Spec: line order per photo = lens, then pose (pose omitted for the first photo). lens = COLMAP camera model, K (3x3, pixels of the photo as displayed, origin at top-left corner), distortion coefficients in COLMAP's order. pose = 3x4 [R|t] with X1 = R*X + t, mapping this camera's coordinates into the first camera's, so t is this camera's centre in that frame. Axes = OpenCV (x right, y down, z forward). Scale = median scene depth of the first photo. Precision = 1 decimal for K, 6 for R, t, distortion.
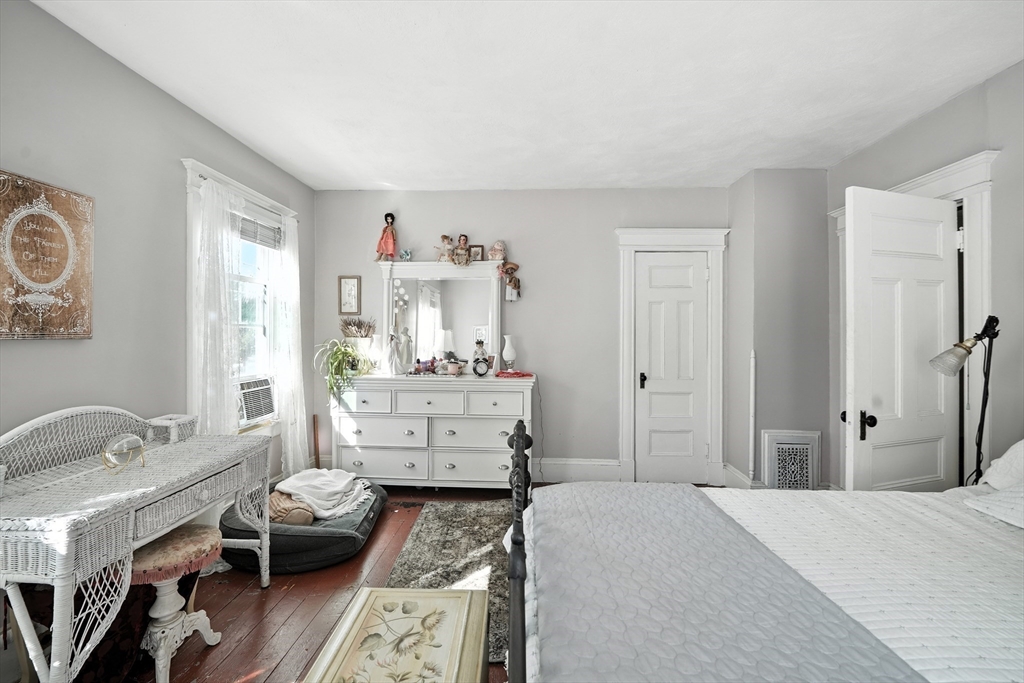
lens RADIAL K [[421.4, 0, 510.6], [0, 421.4, 335.7], [0, 0, 1]] dist [-0.001193, -0.000036]
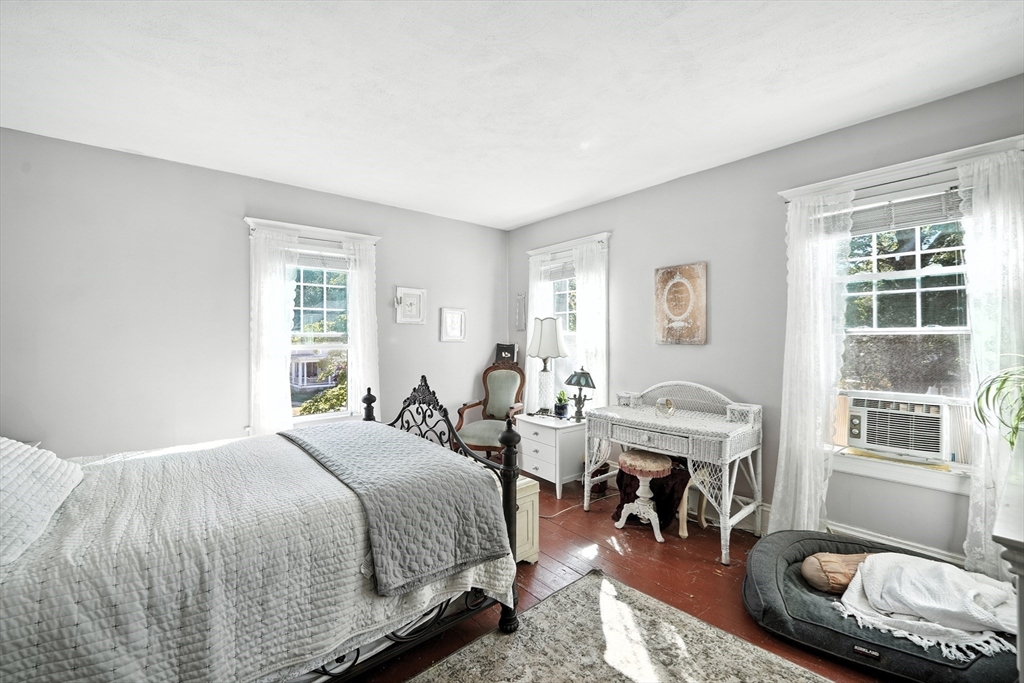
lens RADIAL K [[421.4, 0, 510.1], [0, 421.4, 341.4], [0, 0, 1]] dist [-0.001193, -0.000036]
pose [[-0.731965, 0.001992, -0.681339, 0.810172], [-0.004646, 0.999958, 0.007915, -0.016619], [0.681326, 0.008959, -0.731925, 1.871332]]
